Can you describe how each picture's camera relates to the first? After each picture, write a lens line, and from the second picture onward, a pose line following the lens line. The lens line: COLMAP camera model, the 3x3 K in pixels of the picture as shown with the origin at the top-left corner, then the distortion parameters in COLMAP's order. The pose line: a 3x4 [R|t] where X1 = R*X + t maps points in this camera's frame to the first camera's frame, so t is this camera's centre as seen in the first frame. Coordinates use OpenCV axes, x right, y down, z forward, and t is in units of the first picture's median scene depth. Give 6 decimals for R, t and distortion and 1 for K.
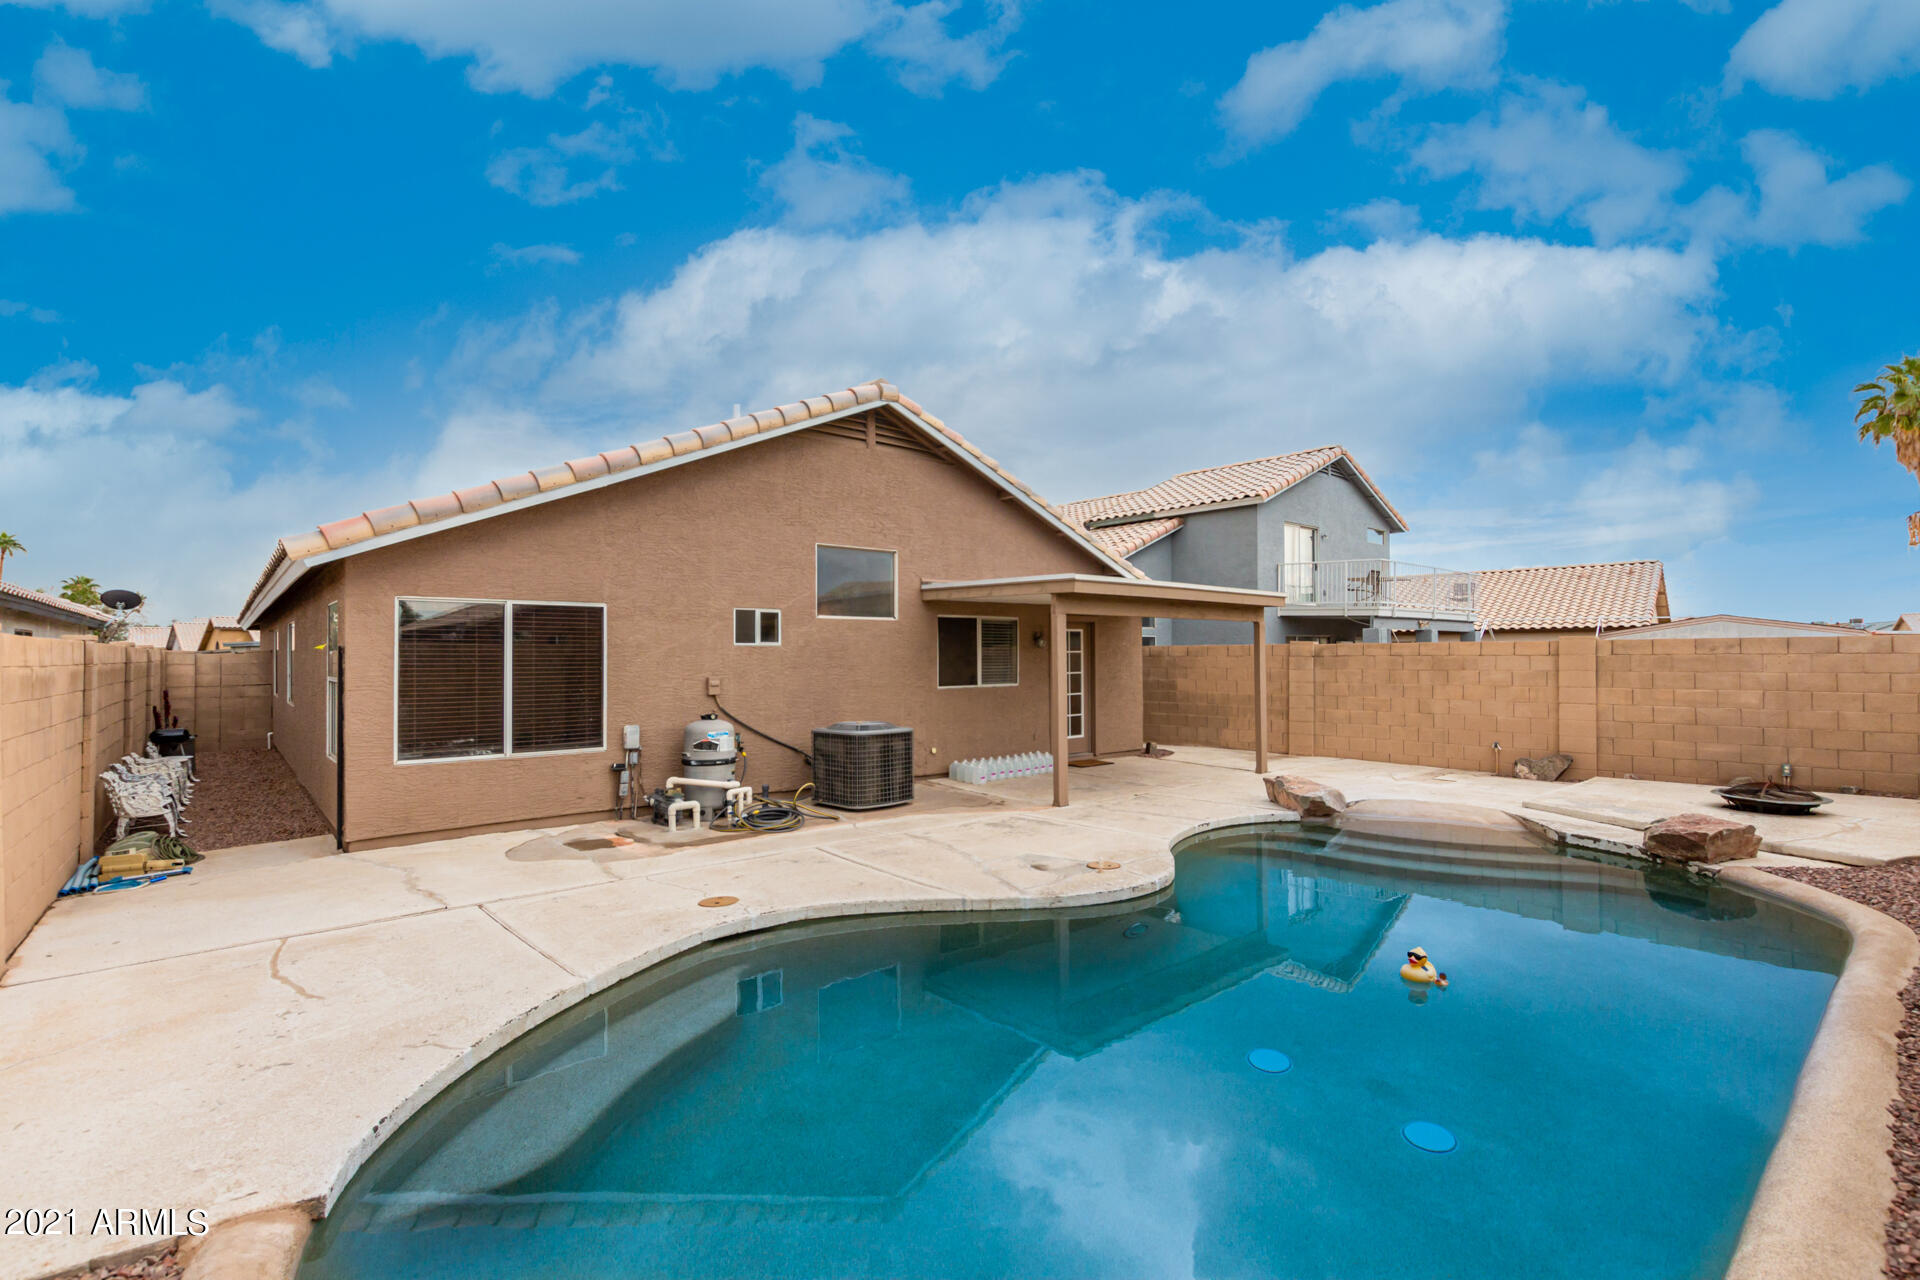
lens RADIAL K [[883.9, 0, 971.1], [0, 883.9, 647.3], [0, 0, 1]] dist [0.008177, -0.004622]
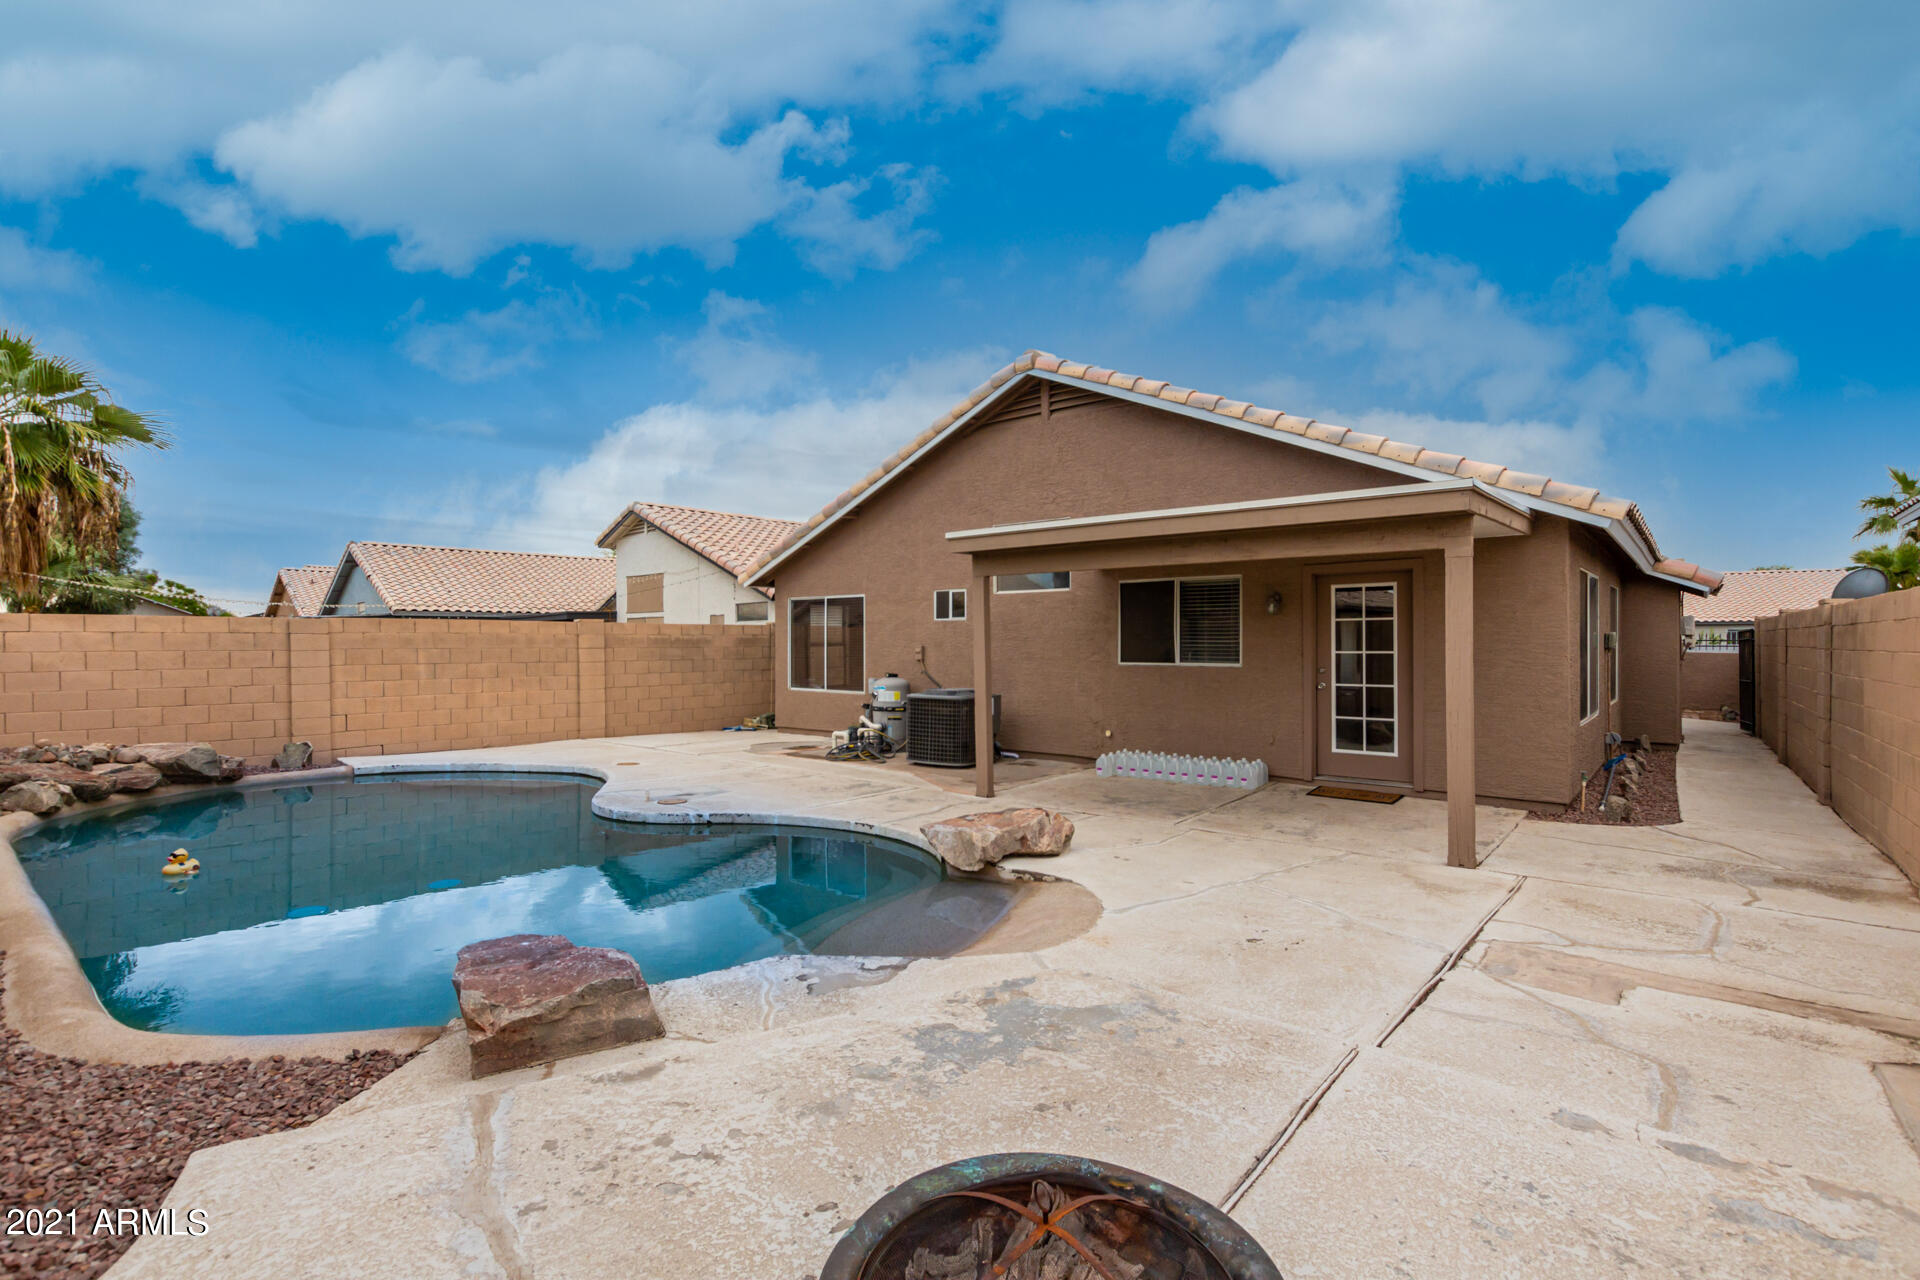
lens RADIAL K [[883.9, 0, 961.2], [0, 883.9, 643.4], [0, 0, 1]] dist [0.008177, -0.004622]
pose [[0.161954, 0.005535, -0.986783, 0.878280], [0.009520, 0.999929, 0.007172, 0.019257], [0.986752, -0.010556, 0.161890, 0.763509]]
